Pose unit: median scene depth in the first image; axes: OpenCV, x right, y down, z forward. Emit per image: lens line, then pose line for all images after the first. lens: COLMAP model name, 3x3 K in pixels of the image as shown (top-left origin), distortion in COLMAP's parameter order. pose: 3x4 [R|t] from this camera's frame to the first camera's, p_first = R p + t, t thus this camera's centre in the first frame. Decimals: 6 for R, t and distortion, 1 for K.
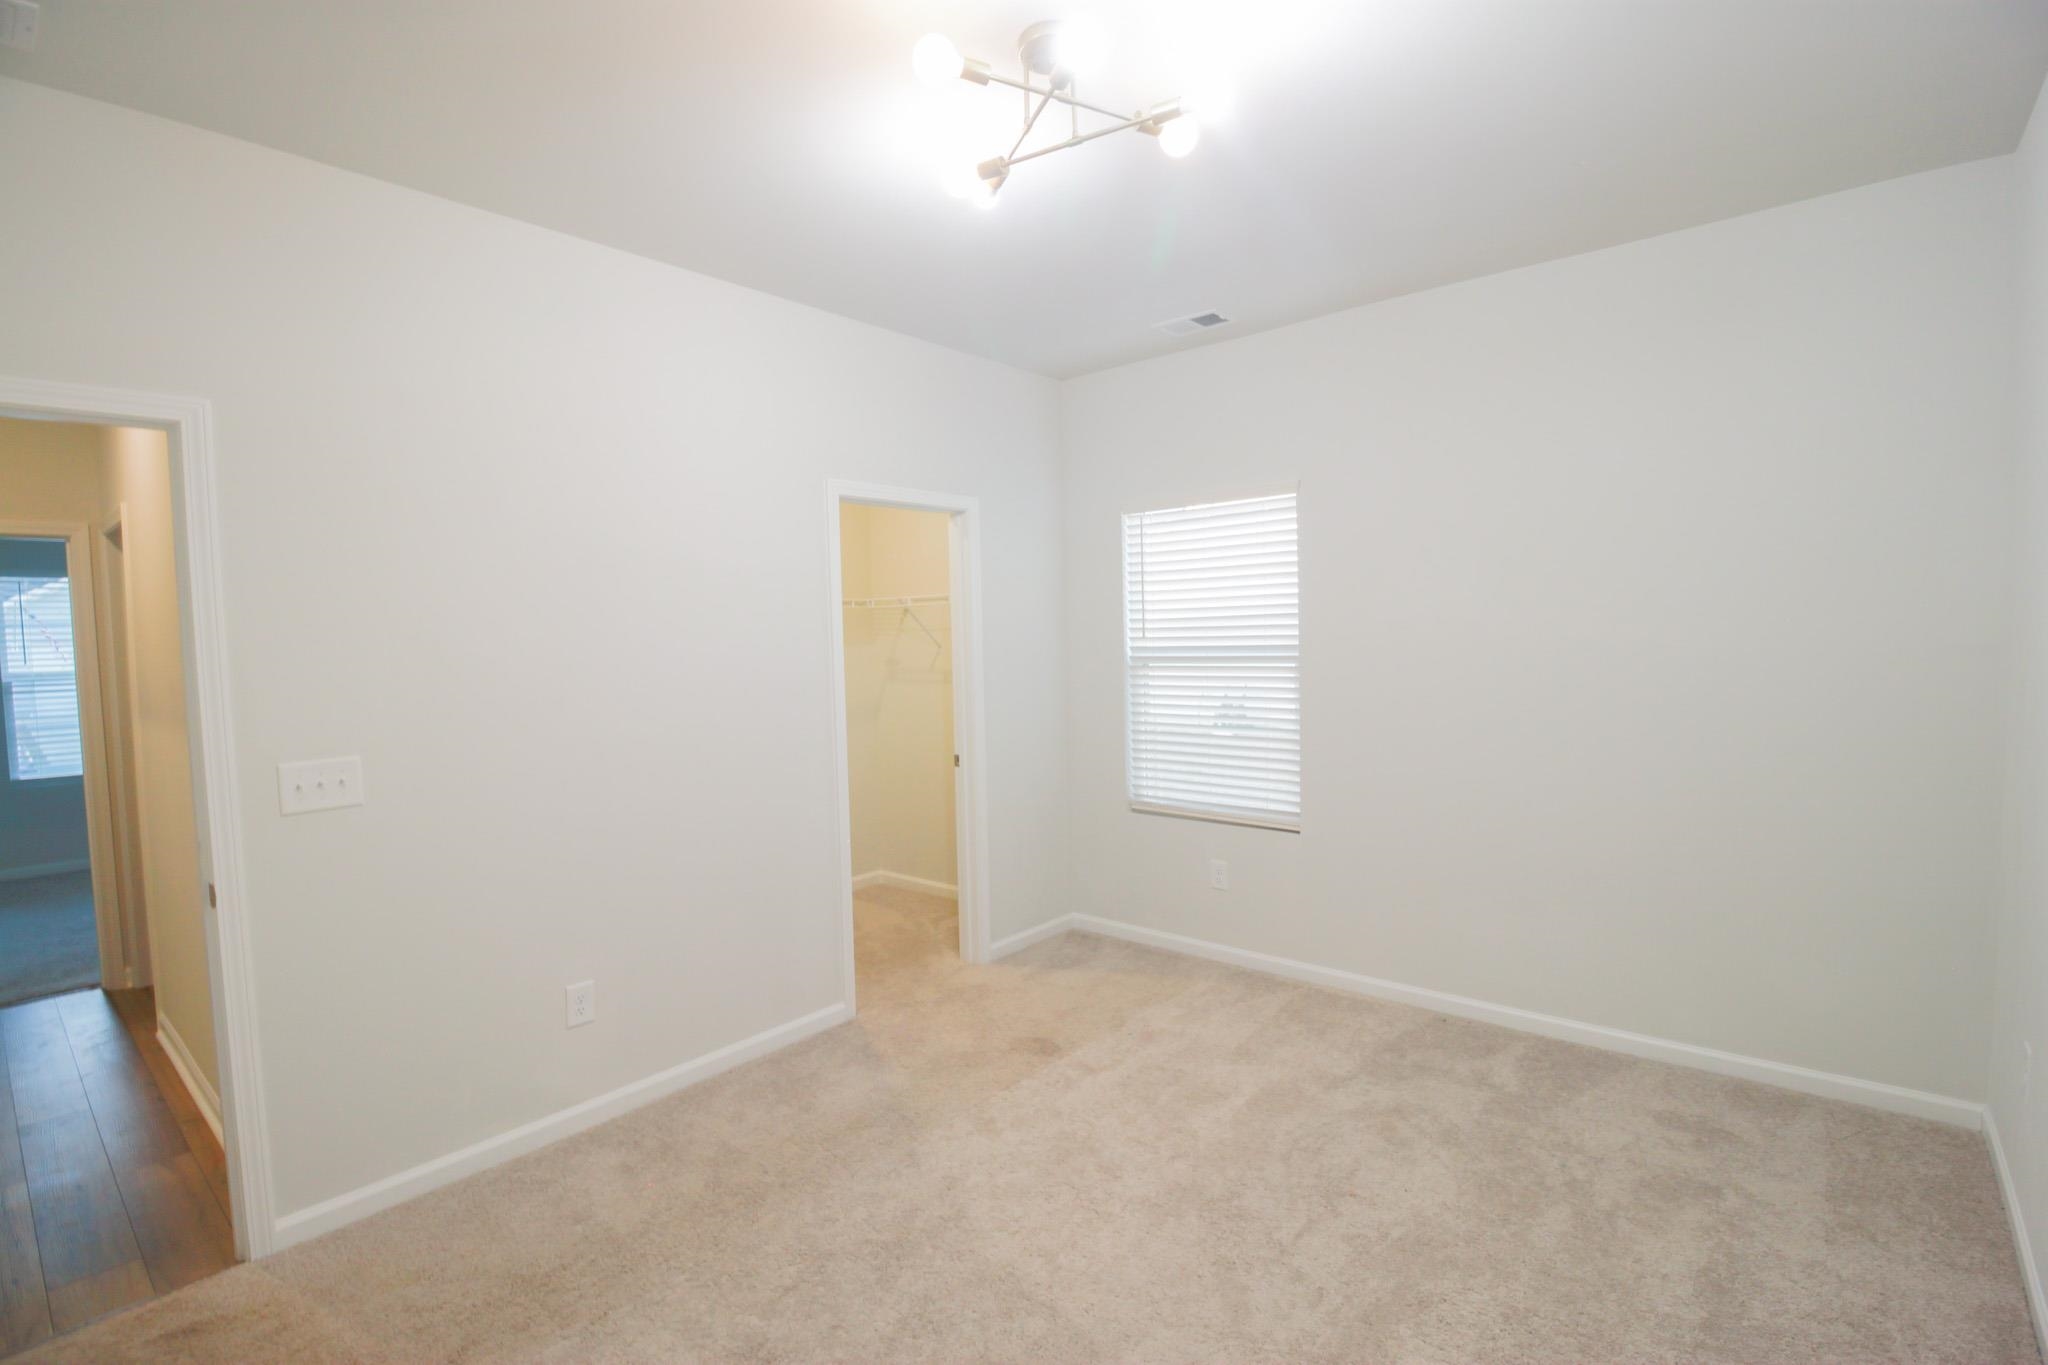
lens RADIAL K [[957.5, 0, 1028.4], [0, 957.5, 682.7], [0, 0, 1]] dist [0.002464, -0.013420]
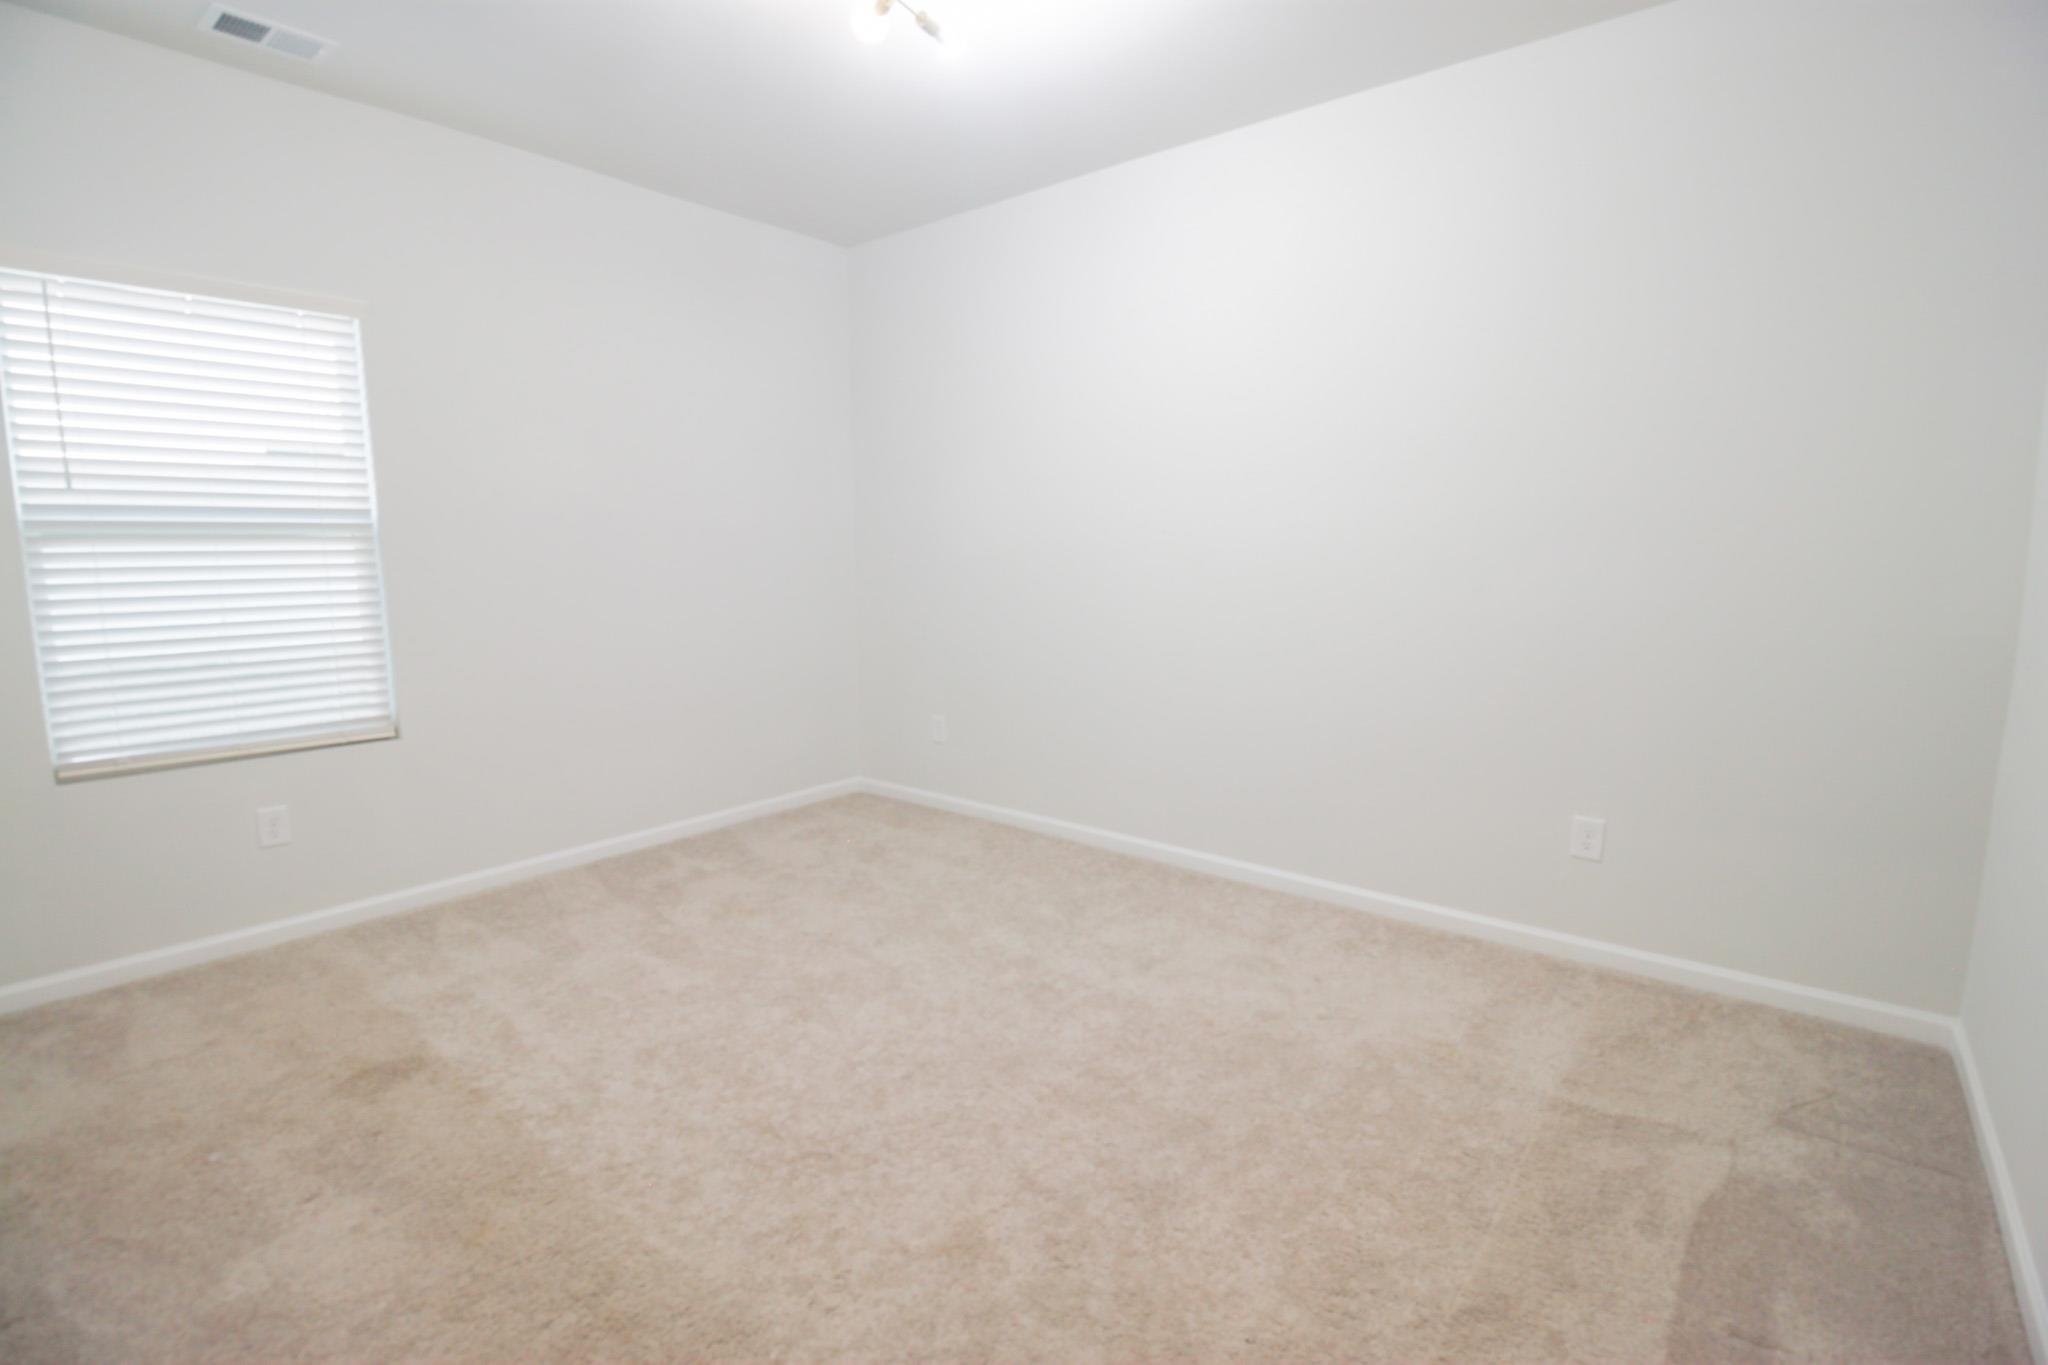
lens RADIAL K [[963.4, 0, 1024.0], [0, 963.4, 682.5], [0, 0, 1]] dist [0.002943, 0.000545]
pose [[-0.014540, -0.123244, 0.992270, -0.558437], [0.056742, 0.990674, 0.123878, 0.035306], [-0.998283, 0.058104, -0.007411, 0.453769]]
